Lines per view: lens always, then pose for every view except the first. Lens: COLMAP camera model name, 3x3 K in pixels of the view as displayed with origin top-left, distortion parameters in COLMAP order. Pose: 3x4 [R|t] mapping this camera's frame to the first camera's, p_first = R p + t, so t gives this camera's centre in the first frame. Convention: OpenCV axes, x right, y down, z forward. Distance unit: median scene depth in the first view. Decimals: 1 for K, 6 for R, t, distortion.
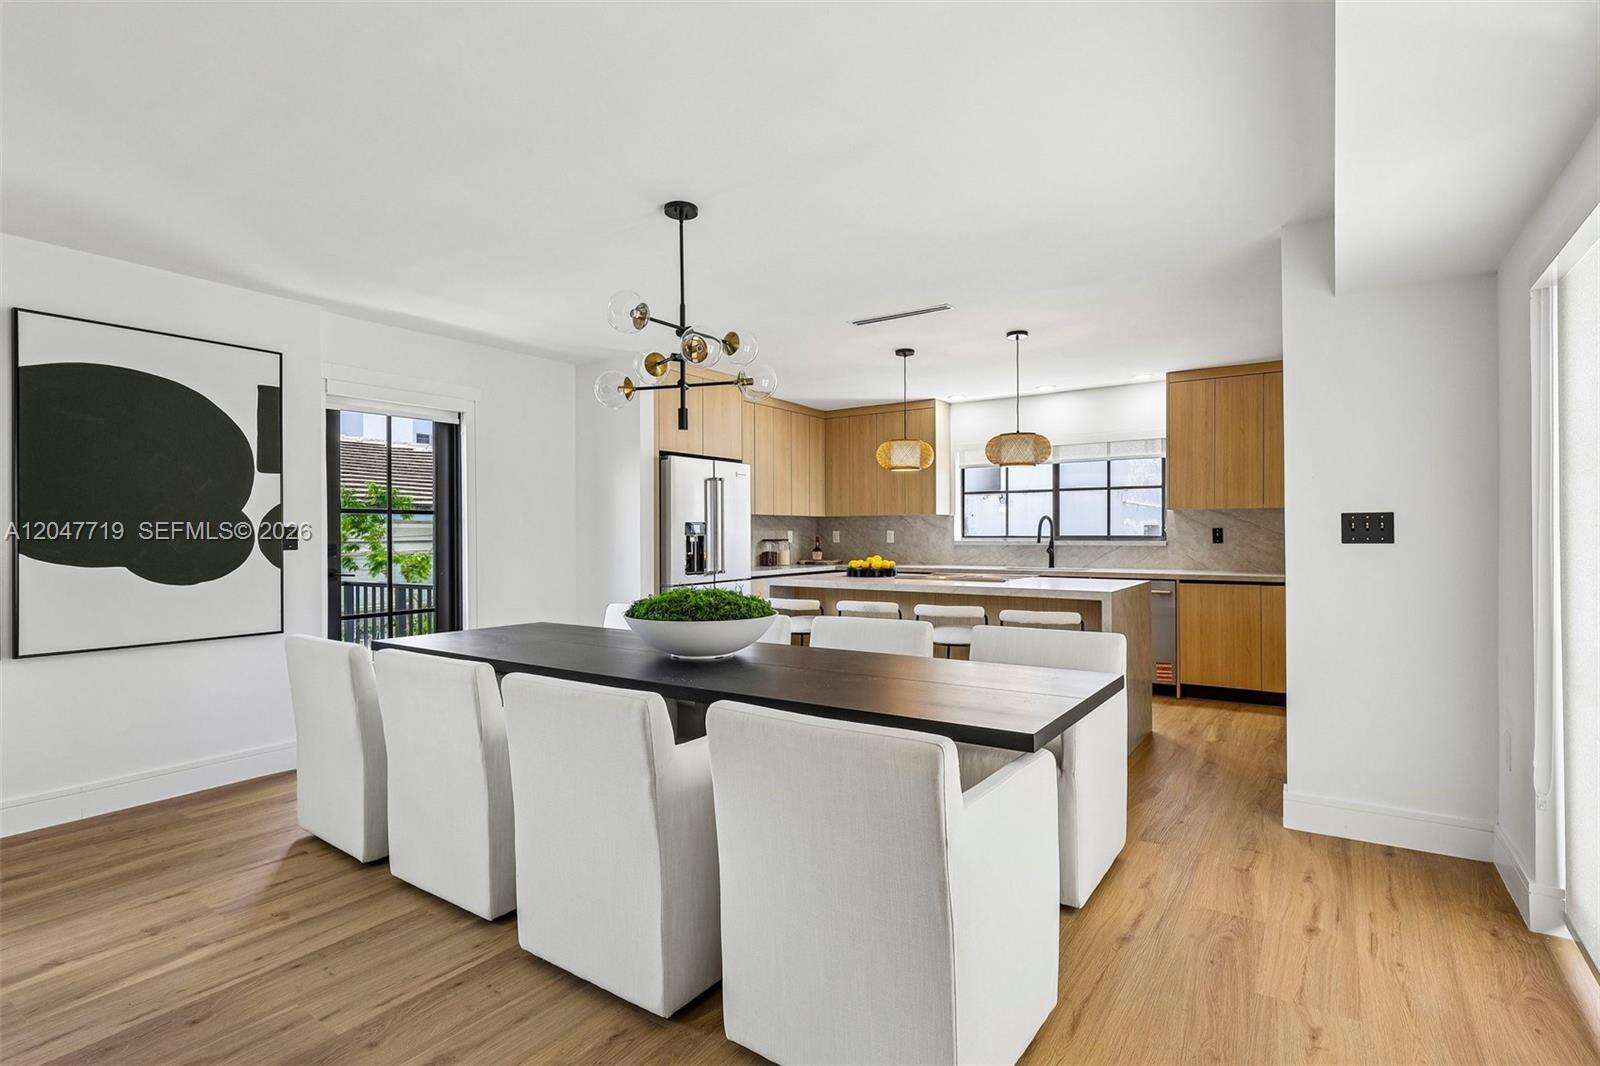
lens RADIAL K [[772.5, 0, 803.0], [0, 772.5, 530.1], [0, 0, 1]] dist [-0.009542, 0.000291]
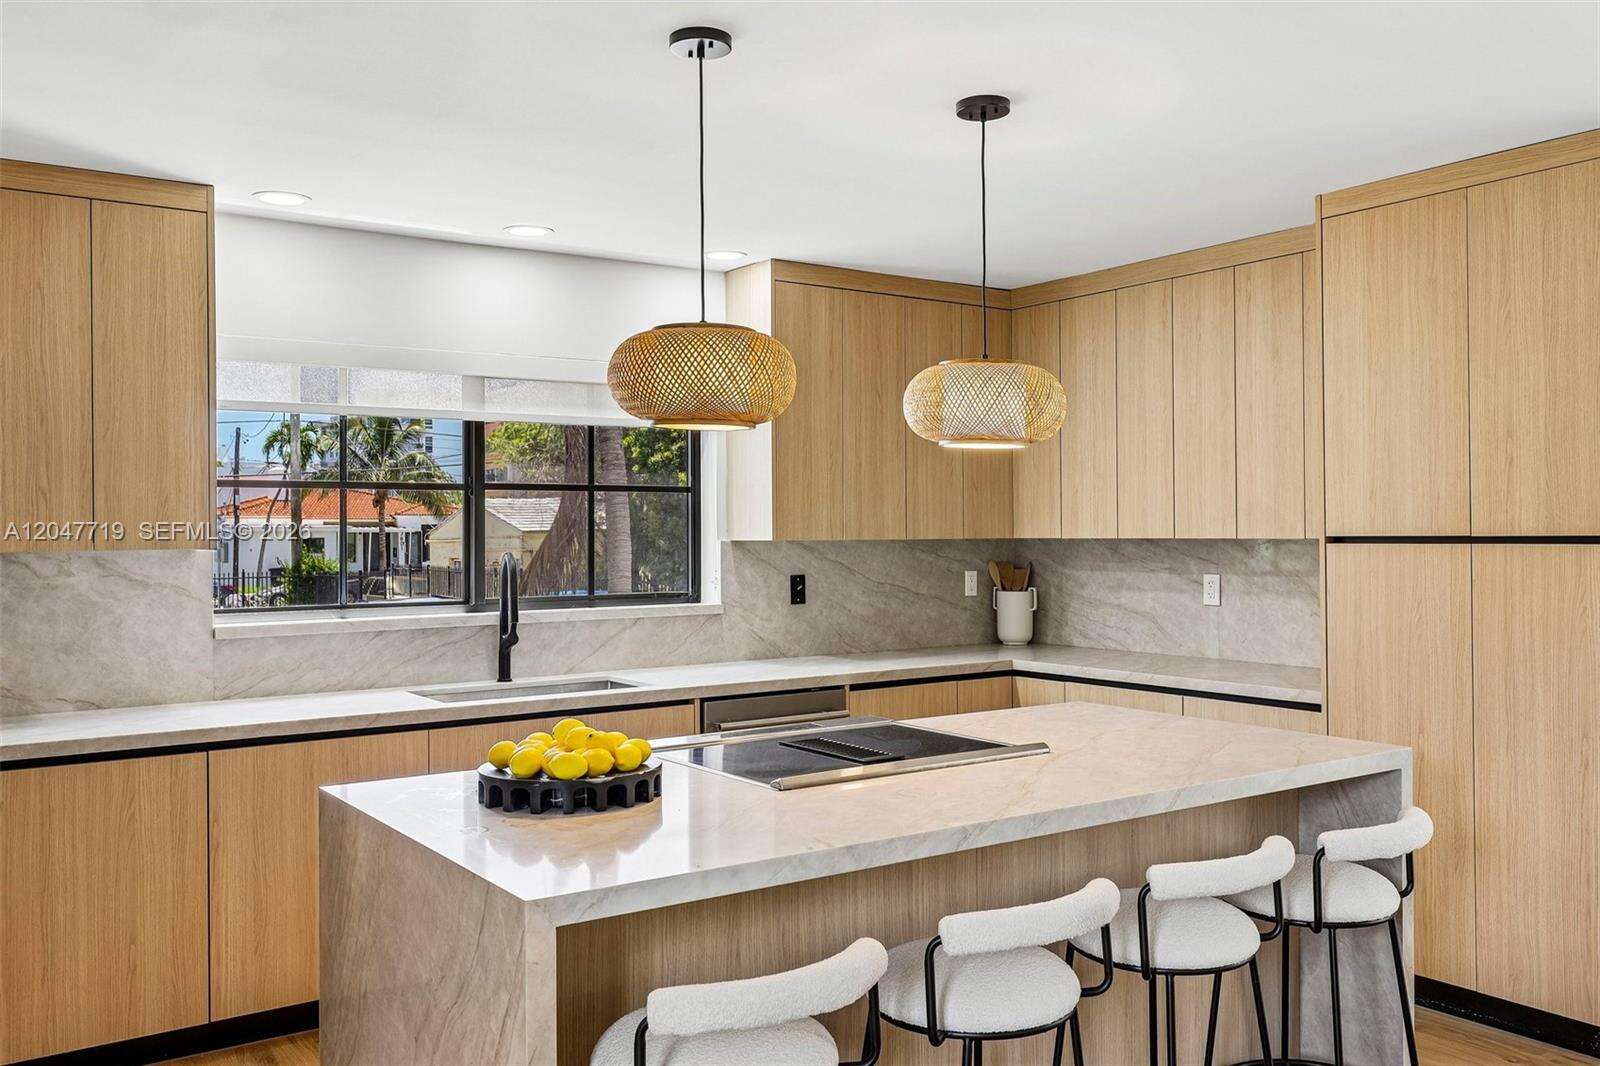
lens RADIAL K [[1342.4, 0, 813.1], [0, 1342.4, 538.8], [0, 0, 1]] dist [0.014735, 0.002160]
pose [[0.351770, -0.006491, 0.936064, -0.304197], [0.001497, 0.999979, 0.006371, -0.032631], [-0.936085, -0.000840, 0.351772, 0.666254]]
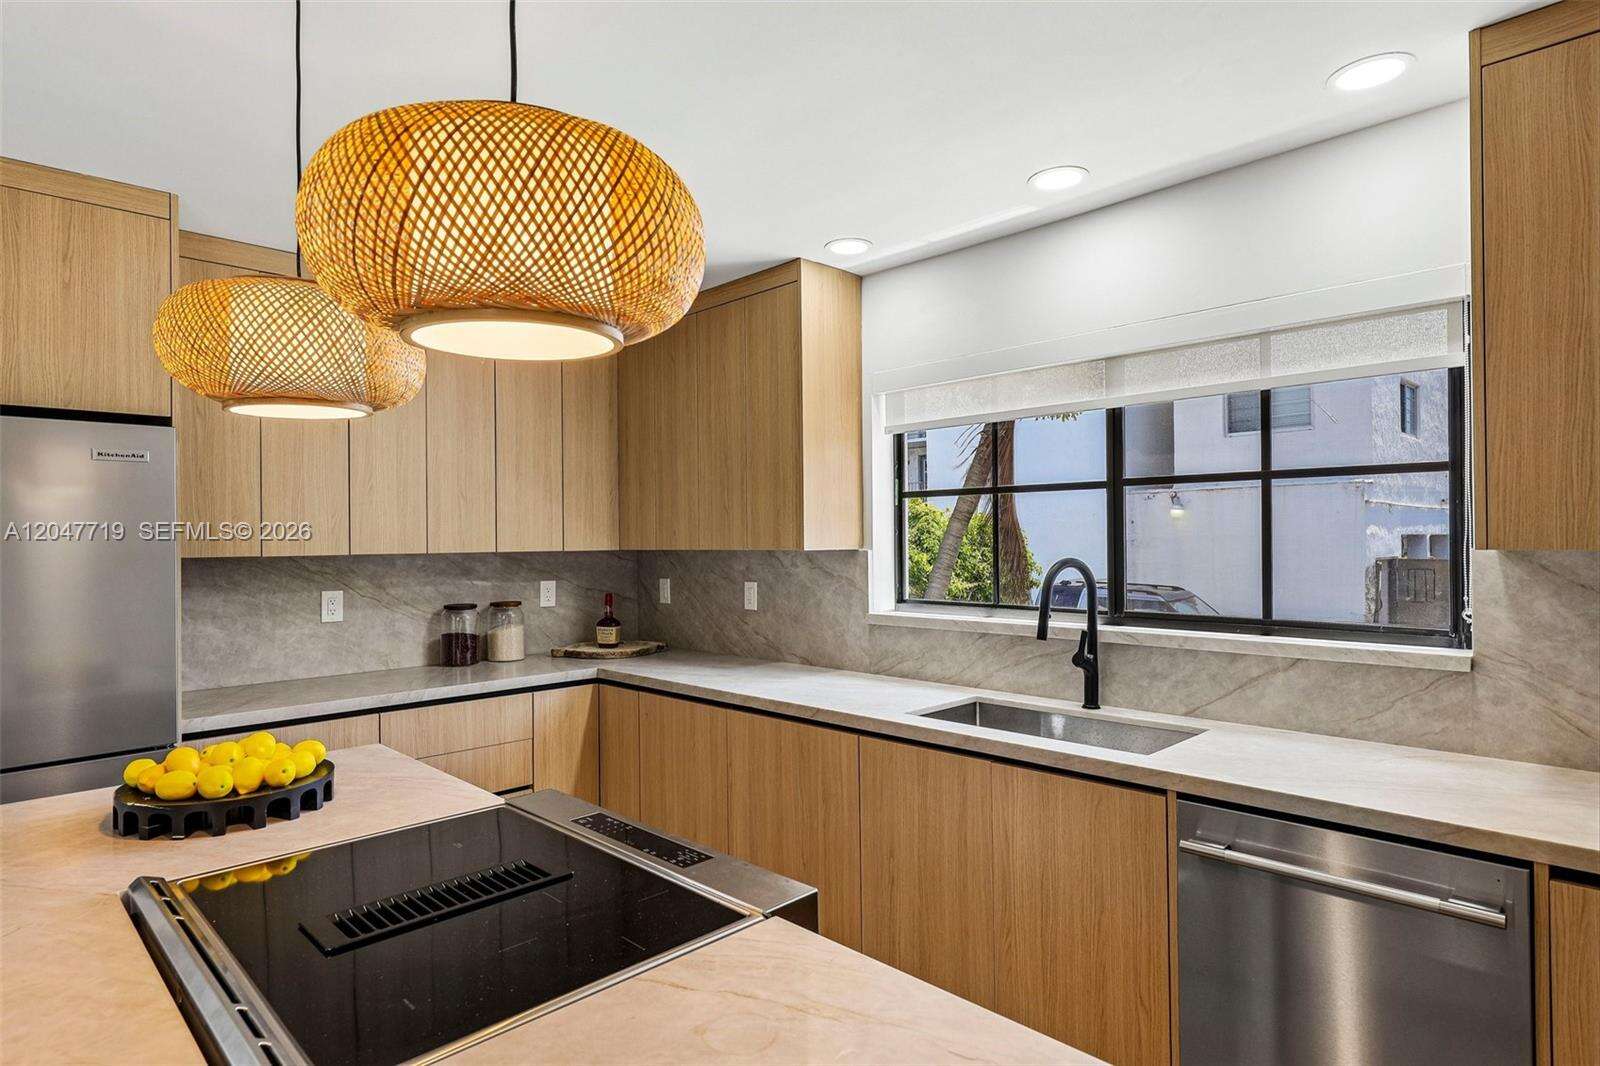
lens RADIAL K [[864.4, 0, 807.9], [0, 864.4, 534.6], [0, 0, 1]] dist [0.002875, -0.003516]
pose [[0.982958, -0.006390, -0.183718, 0.296597], [0.006261, 0.999980, -0.001286, -0.032444], [0.183723, 0.000114, 0.982978, 0.656098]]
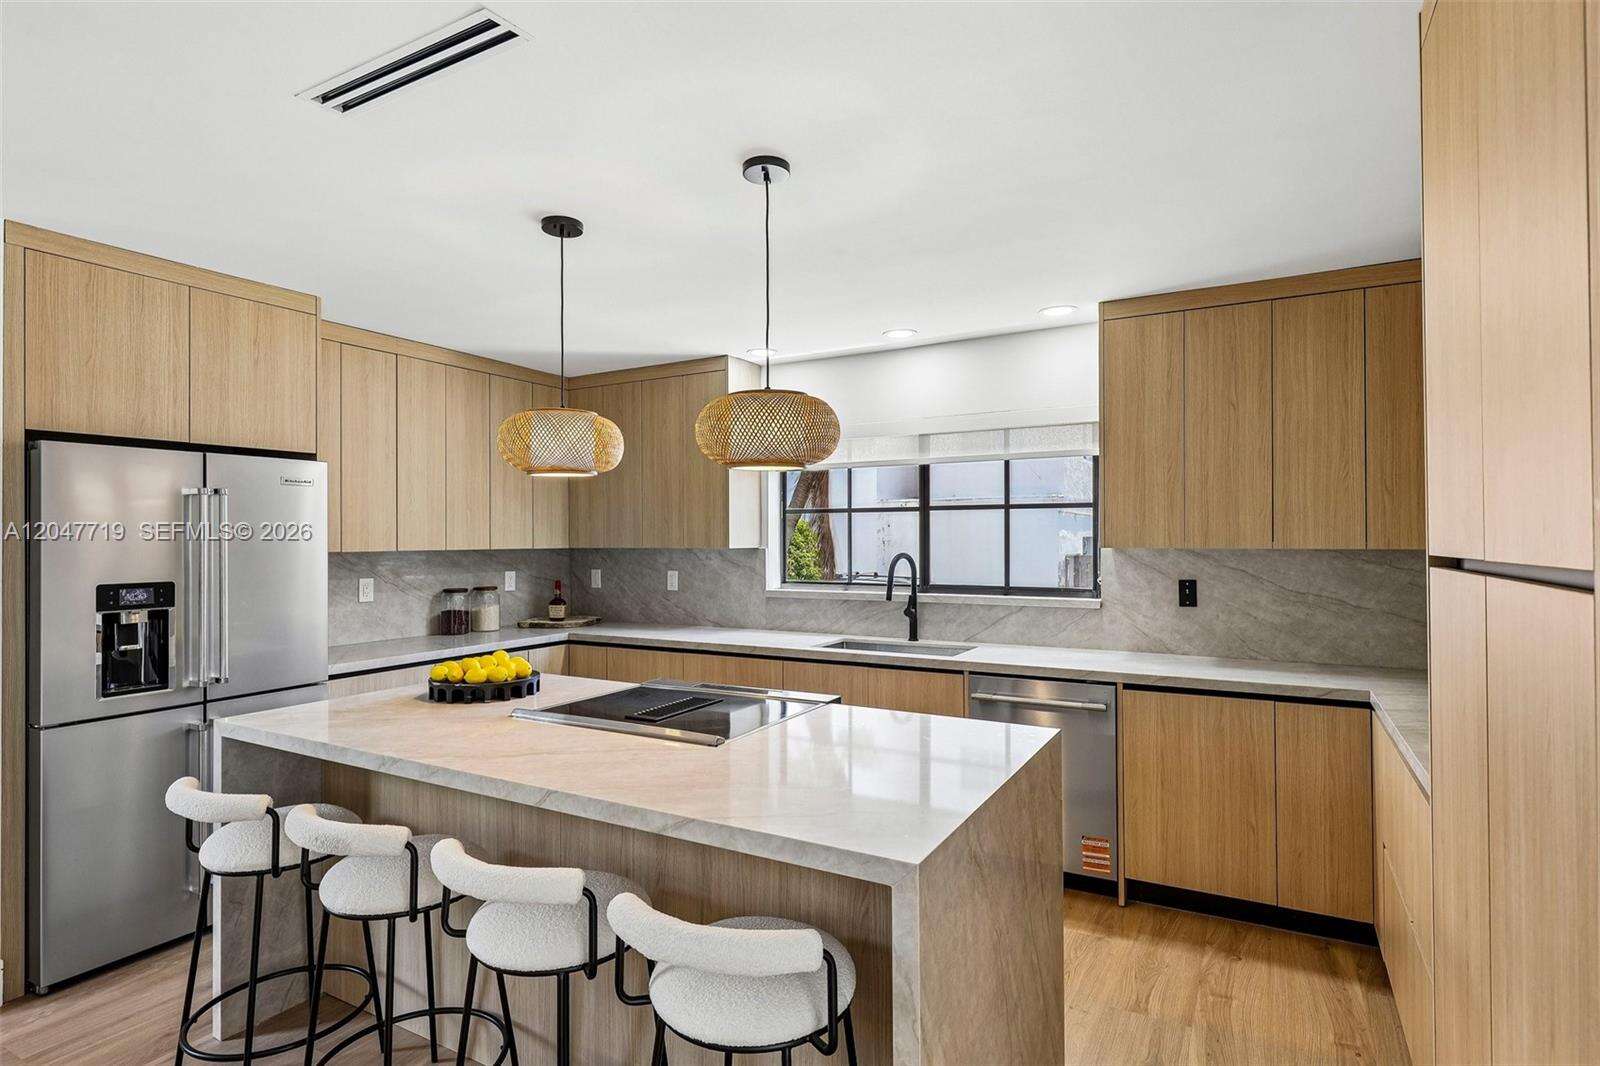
lens RADIAL K [[815.0, 0, 808.3], [0, 815.0, 532.2], [0, 0, 1]] dist [-0.001401, 0.001696]
pose [[0.996137, -0.000254, 0.087813, 0.206405], [0.000562, 0.999994, -0.003484, -0.035476], [-0.087811, 0.003520, 0.996131, 0.424508]]
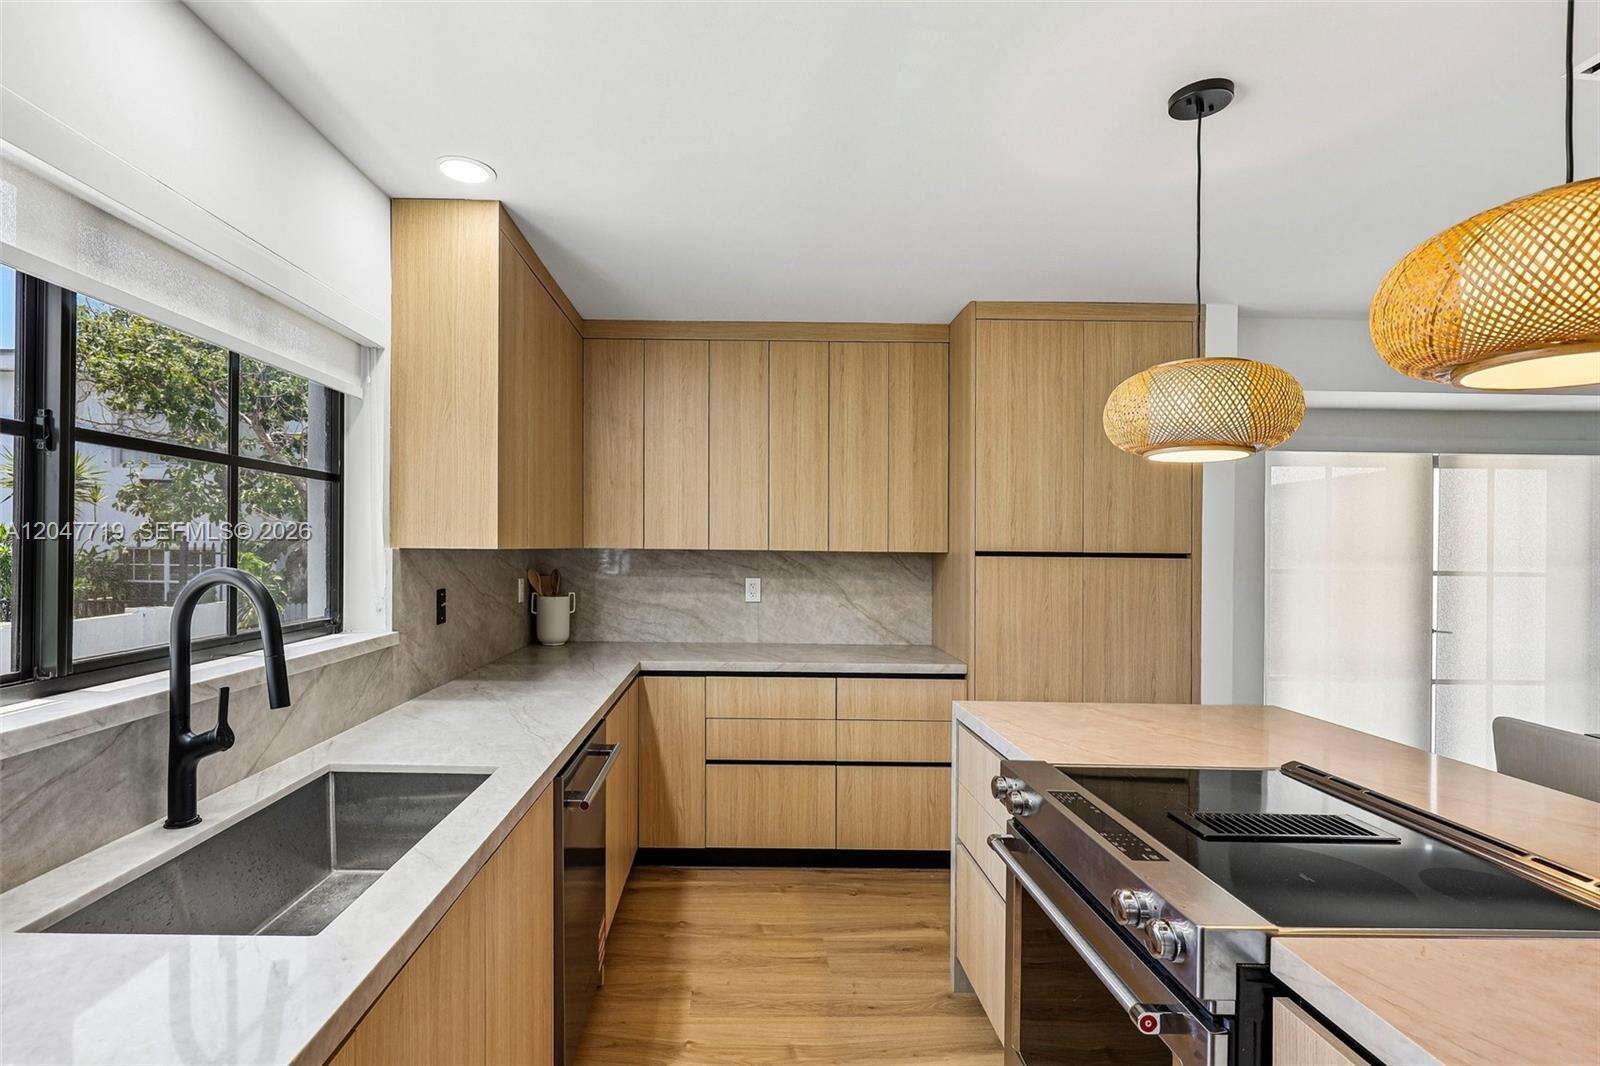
lens RADIAL K [[760.5, 0, 791.5], [0, 760.5, 547.3], [0, 0, 1]] dist [-0.001231, -0.000119]
pose [[-0.563142, -0.007442, 0.826327, 0.072193], [-0.016131, 0.999868, -0.001988, -0.028444], [-0.826203, -0.014449, -0.563188, 1.078294]]
